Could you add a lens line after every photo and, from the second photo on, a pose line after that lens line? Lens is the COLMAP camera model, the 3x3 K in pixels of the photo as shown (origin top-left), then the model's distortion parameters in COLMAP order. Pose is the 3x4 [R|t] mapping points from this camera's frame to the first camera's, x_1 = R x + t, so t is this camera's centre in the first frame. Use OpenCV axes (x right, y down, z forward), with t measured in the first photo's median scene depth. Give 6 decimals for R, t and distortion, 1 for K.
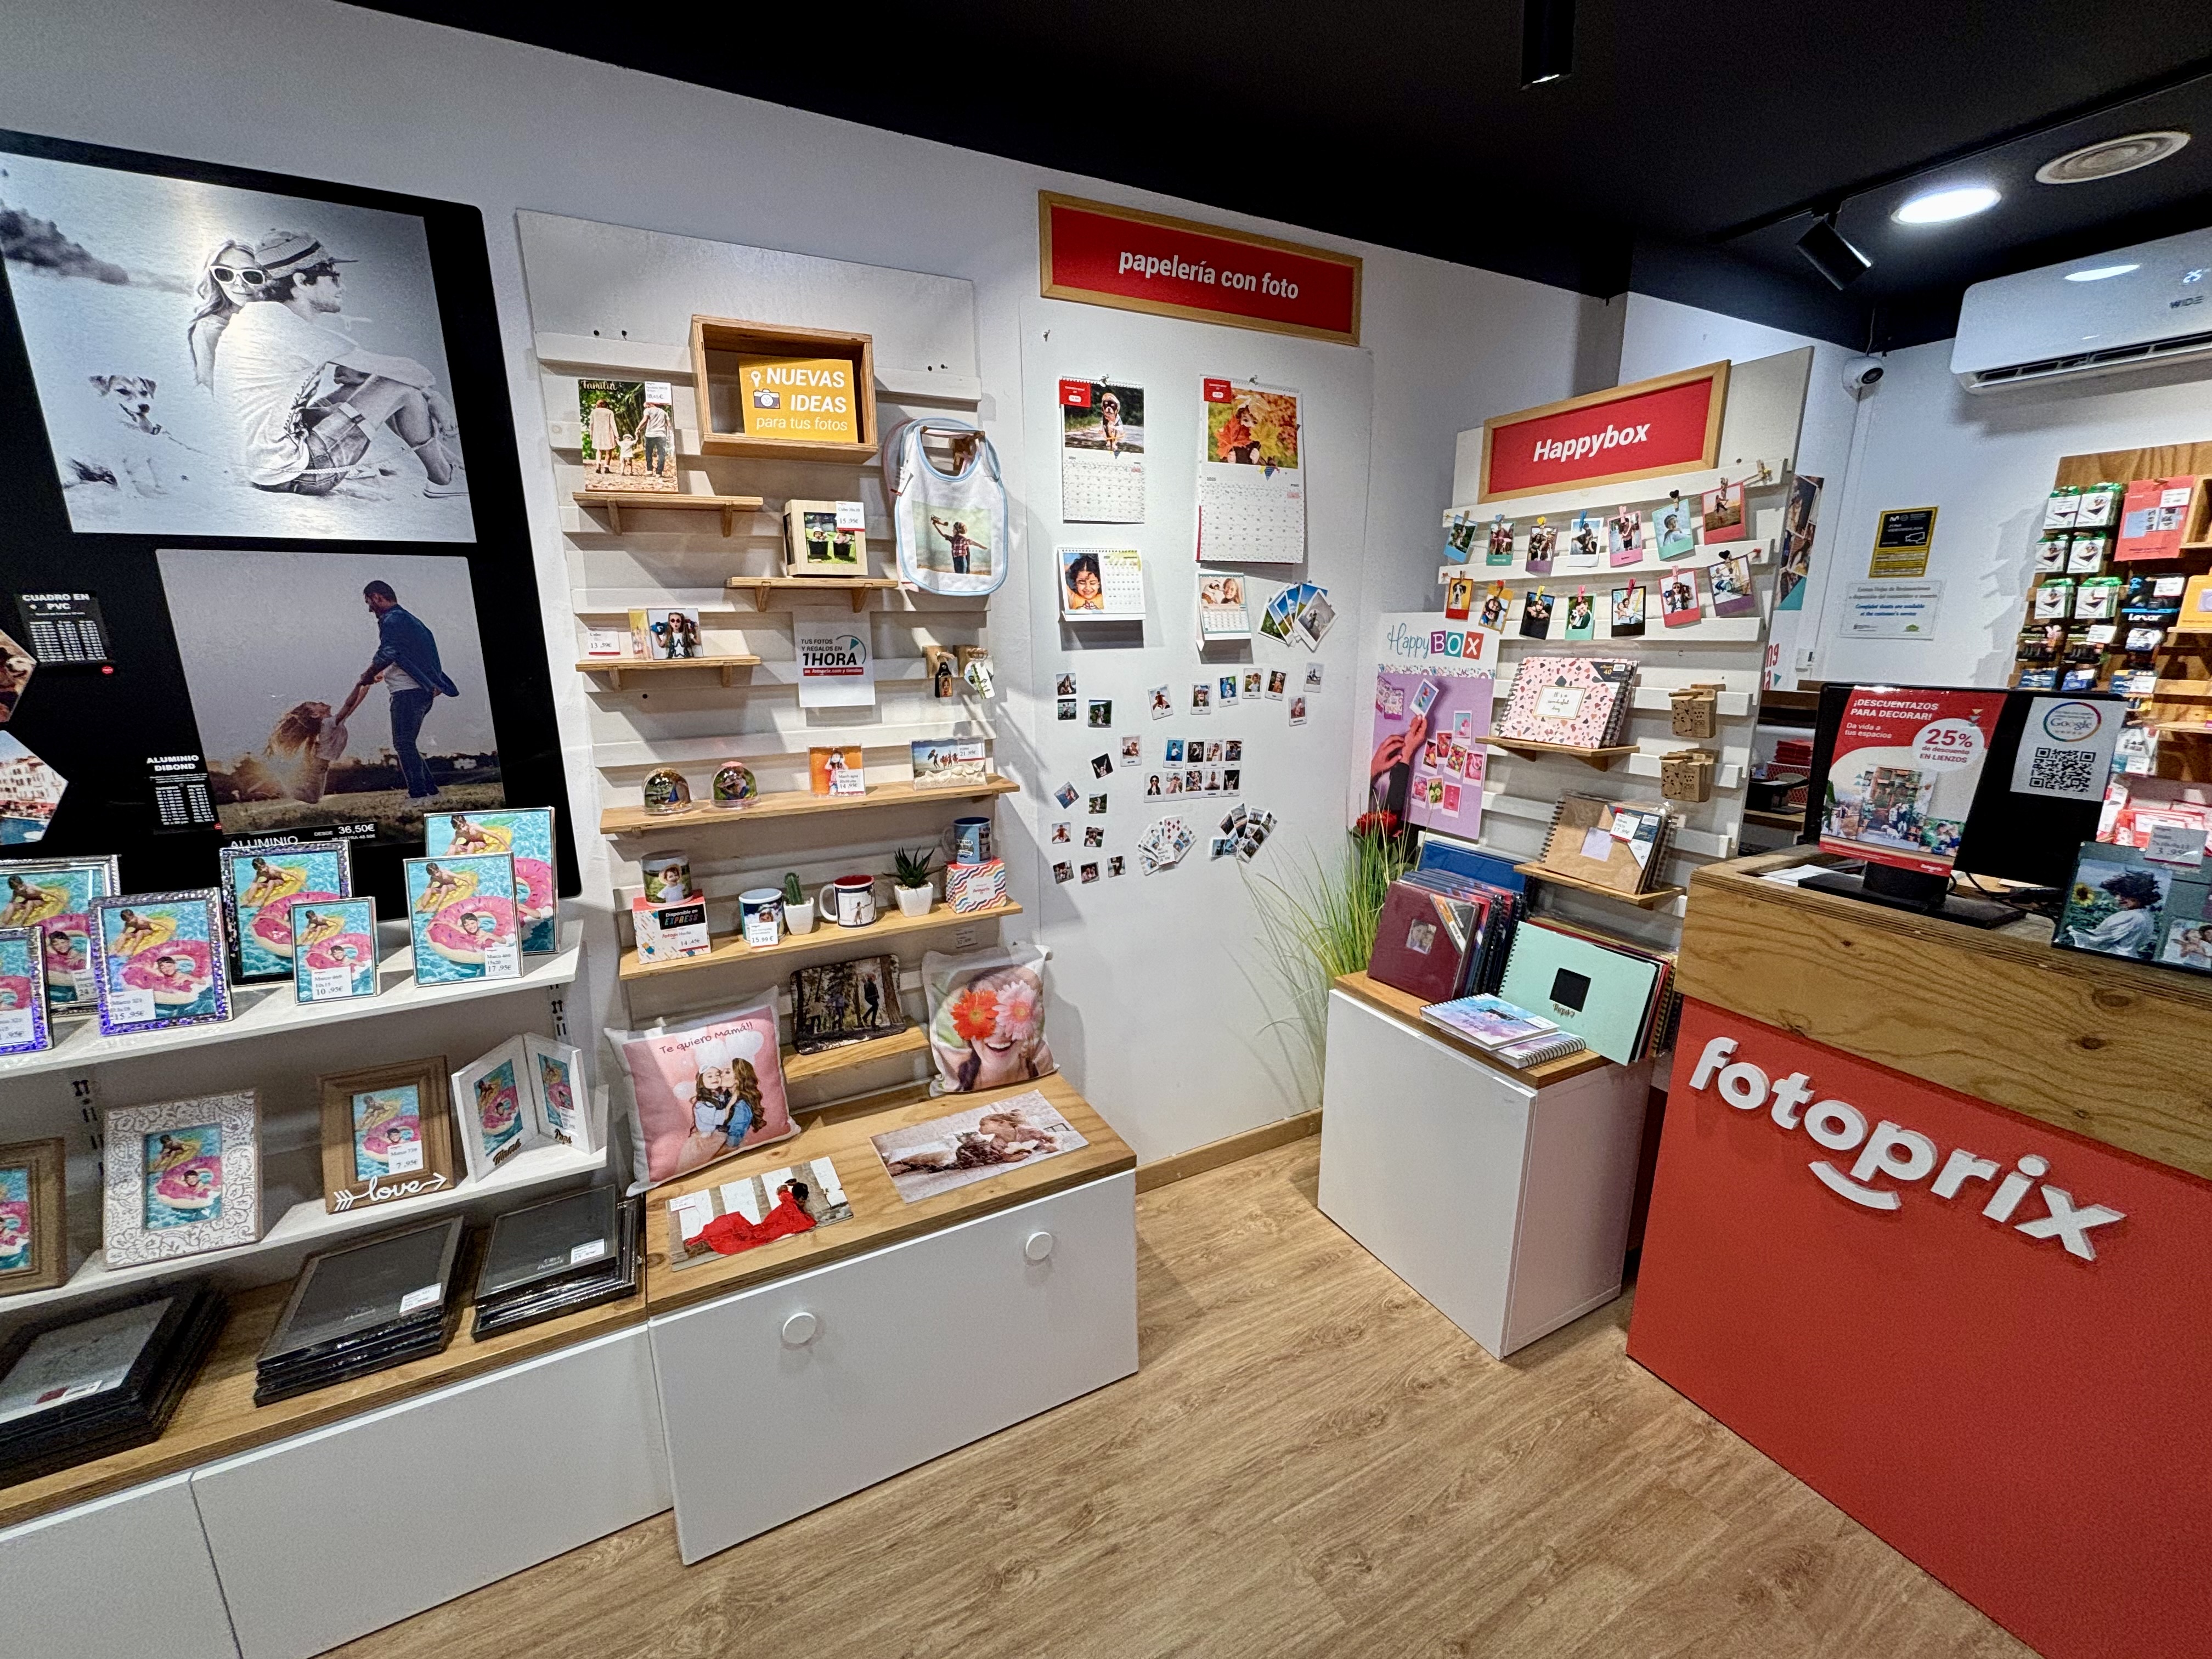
lens RADIAL K [[891.8, 0, 1109.2], [0, 891.8, 826.7], [0, 0, 1]] dist [-0.000293, 0.000300]
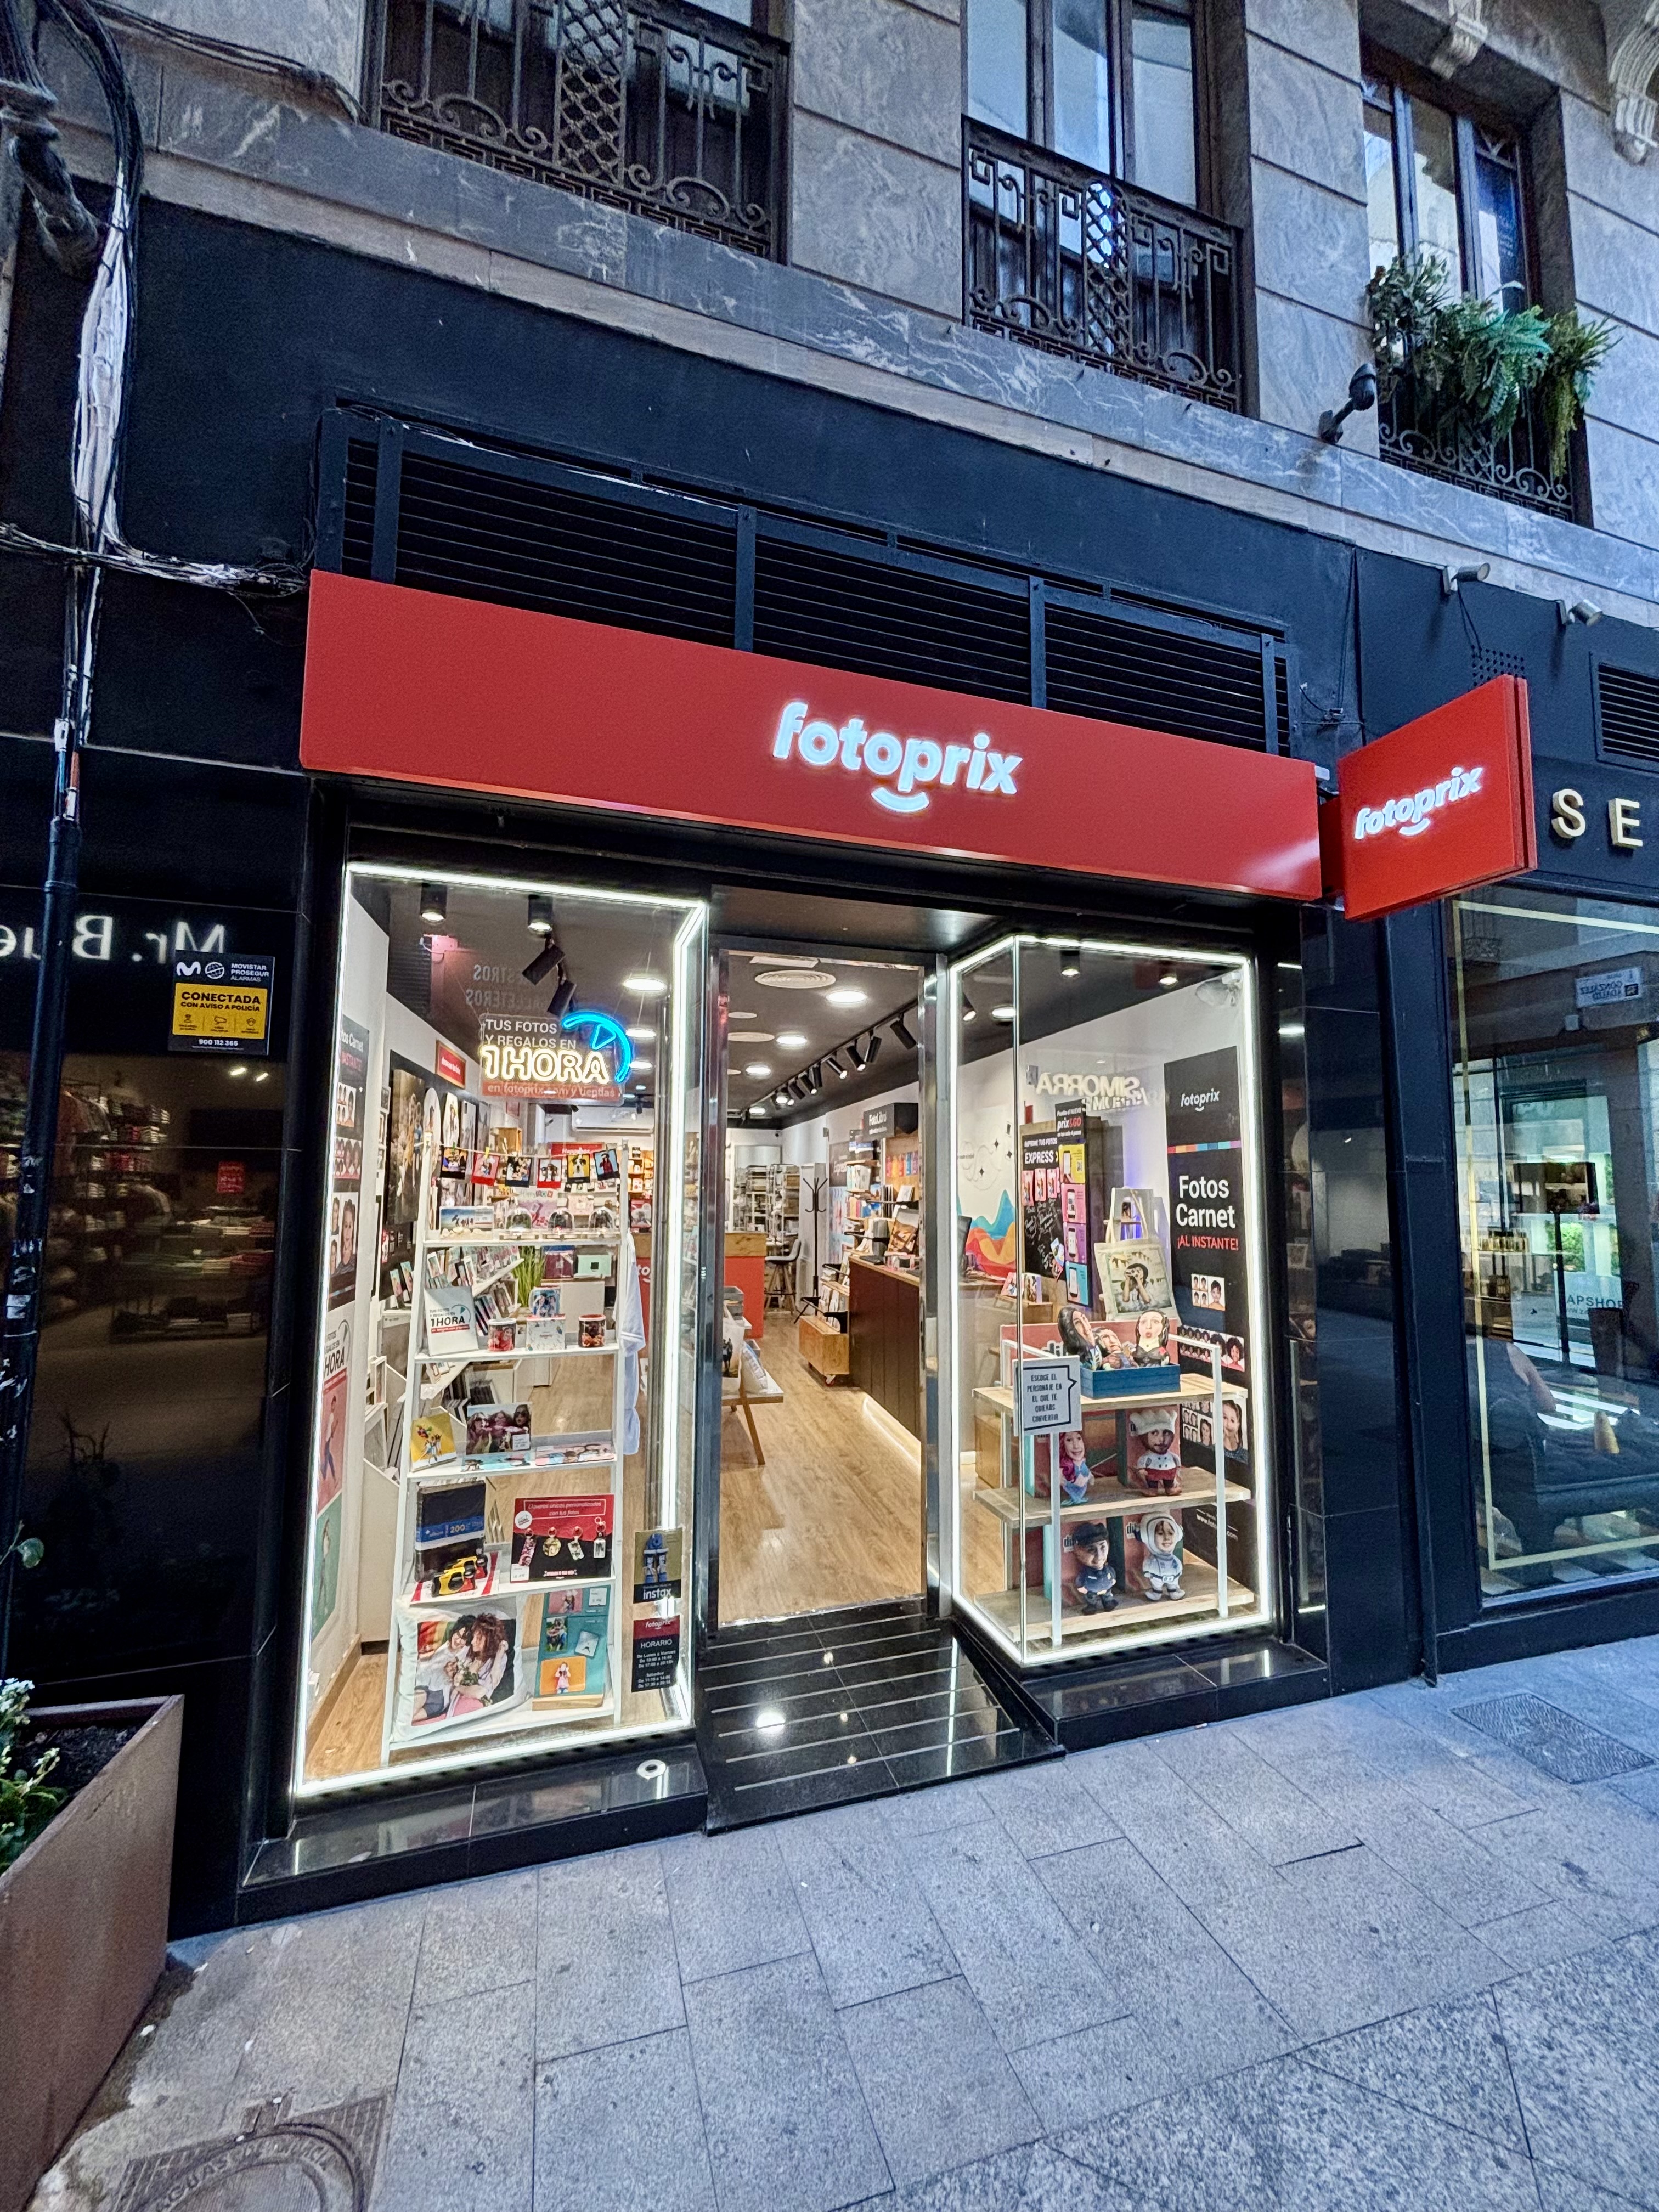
lens RADIAL K [[891.8, 0, 833.6], [0, 891.8, 1105.8], [0, 0, 1]] dist [-0.000293, 0.000300]
pose [[0.248706, 0.095988, 0.963811, -3.570943], [0.212858, 0.965334, -0.151067, 0.329995], [-0.944900, 0.242726, 0.219652, -1.339171]]
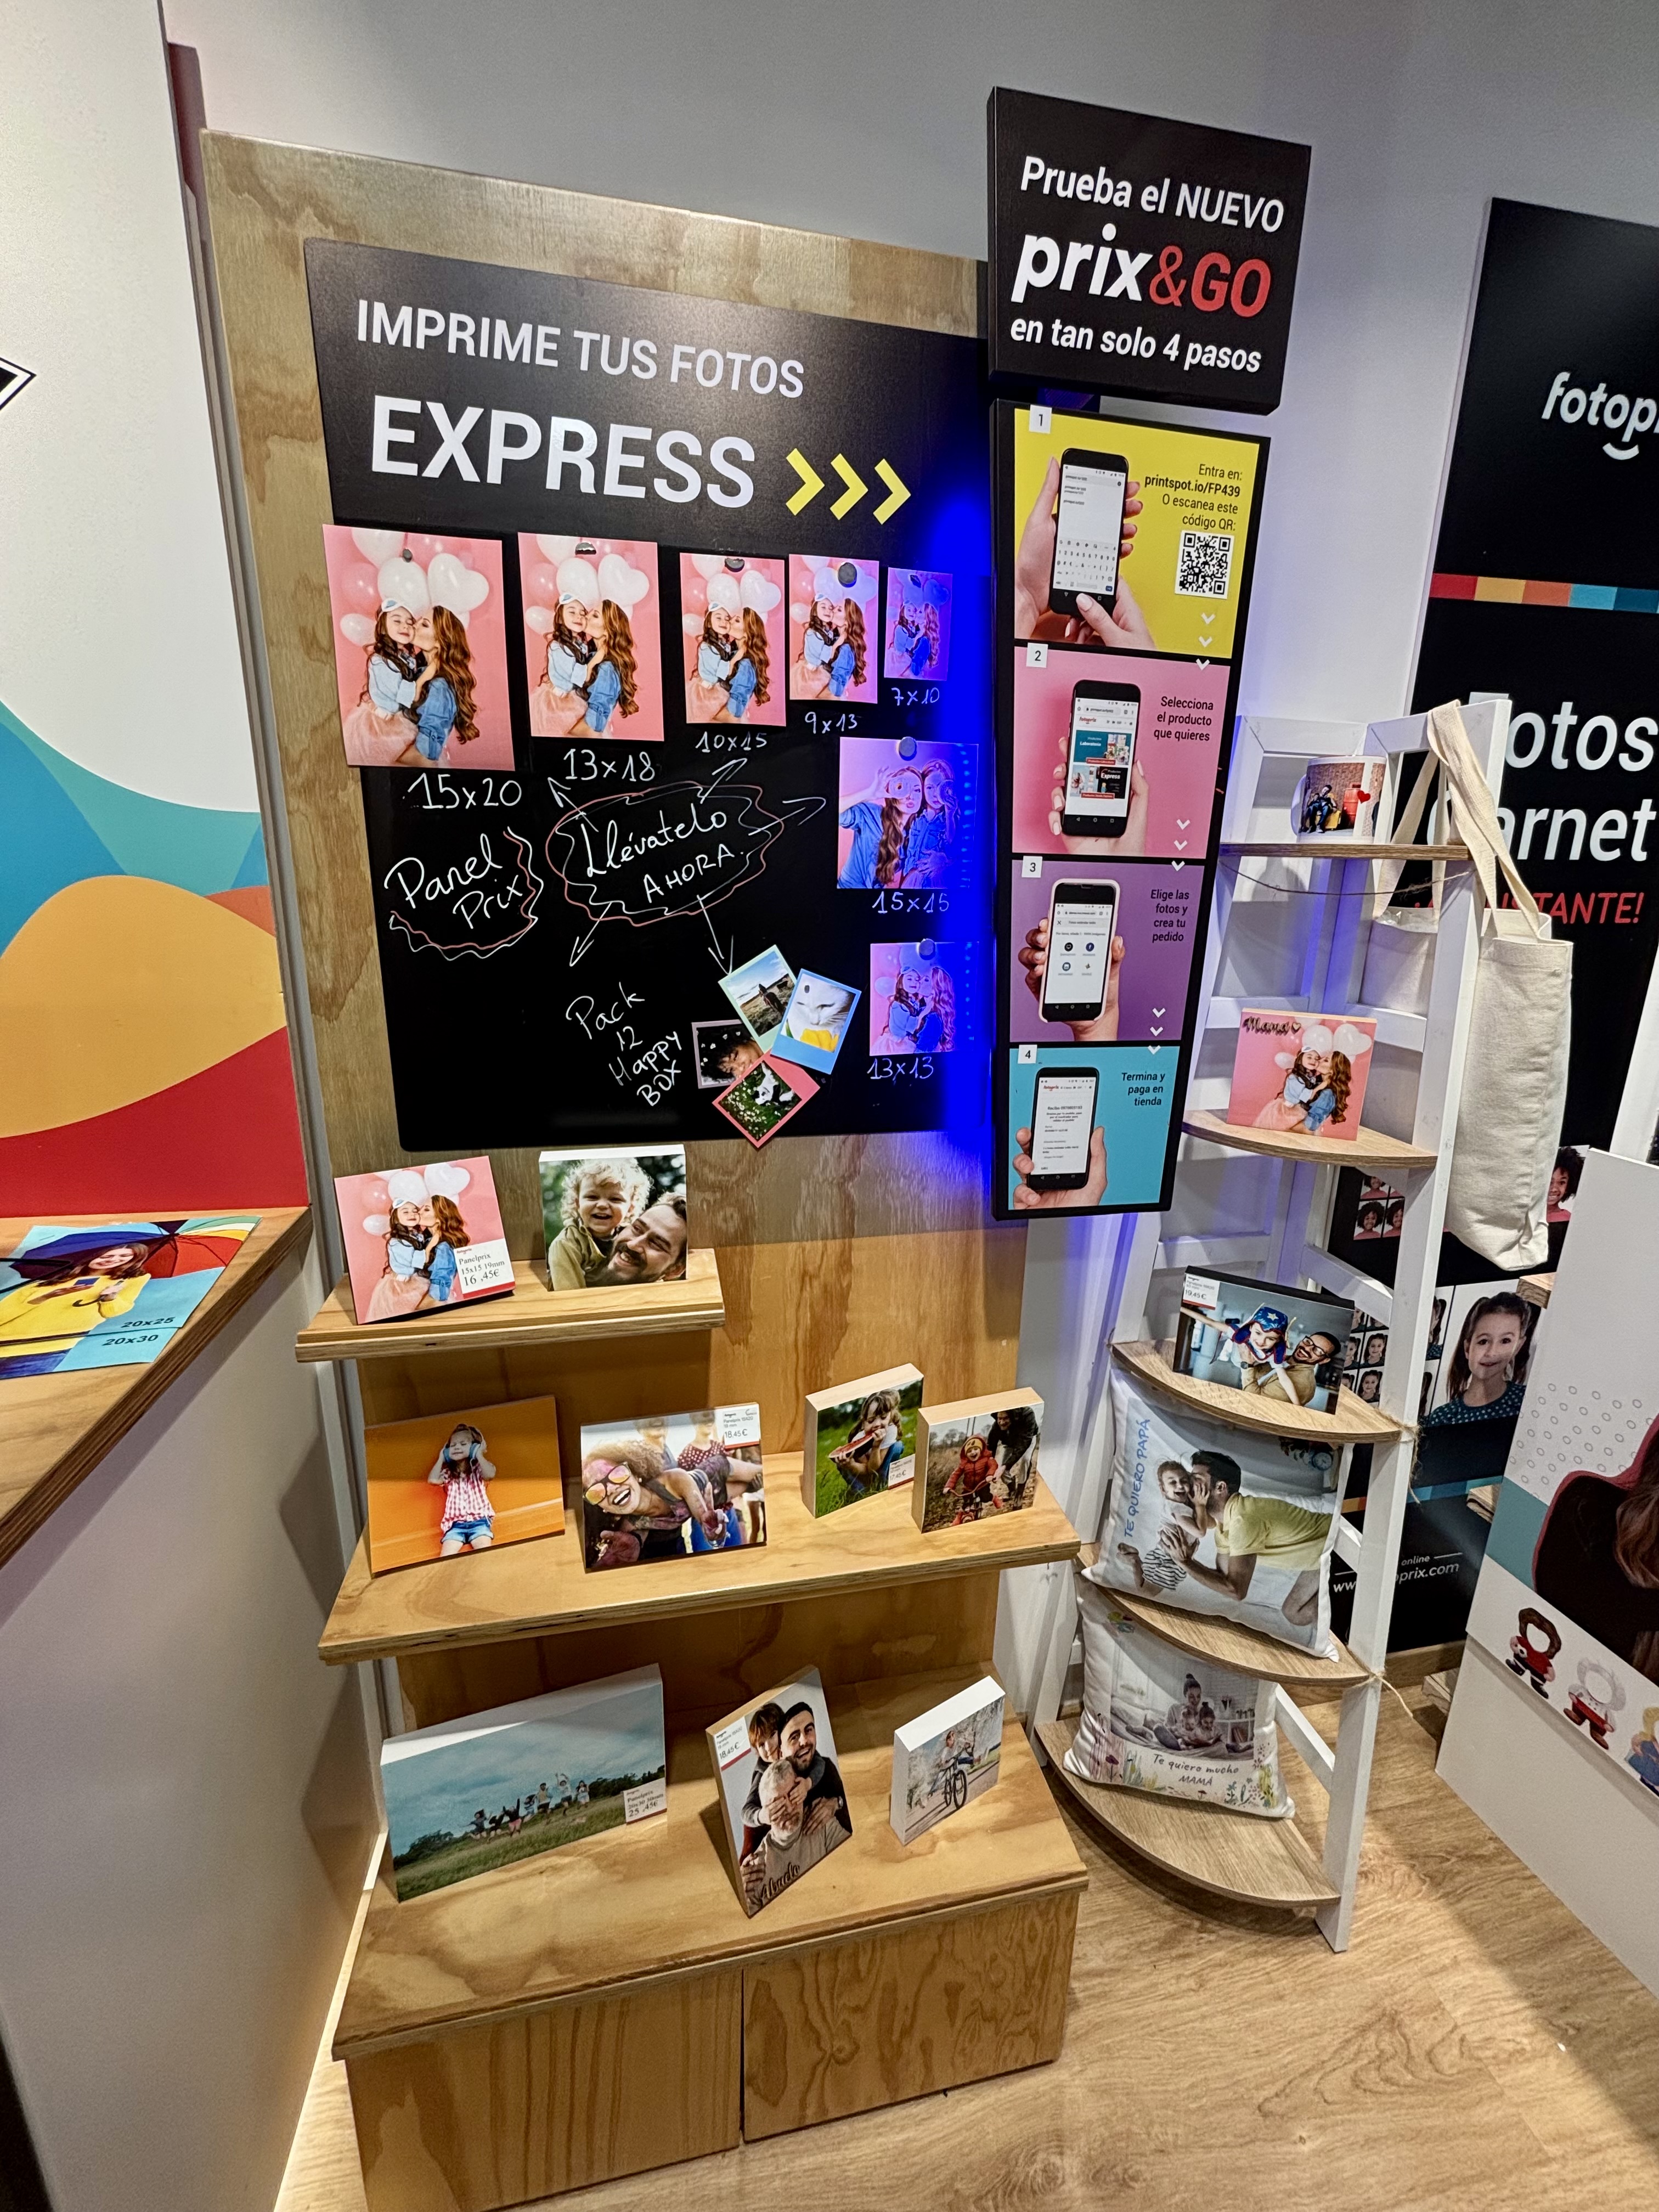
lens RADIAL K [[891.8, 0, 821.2], [0, 891.8, 1110.3], [0, 0, 1]] dist [-0.000293, 0.000300]
pose [[-0.959362, -0.082168, 0.269949, -1.273172], [0.052294, 0.888322, 0.456235, 0.300647], [-0.277289, 0.451811, -0.847925, -0.856533]]
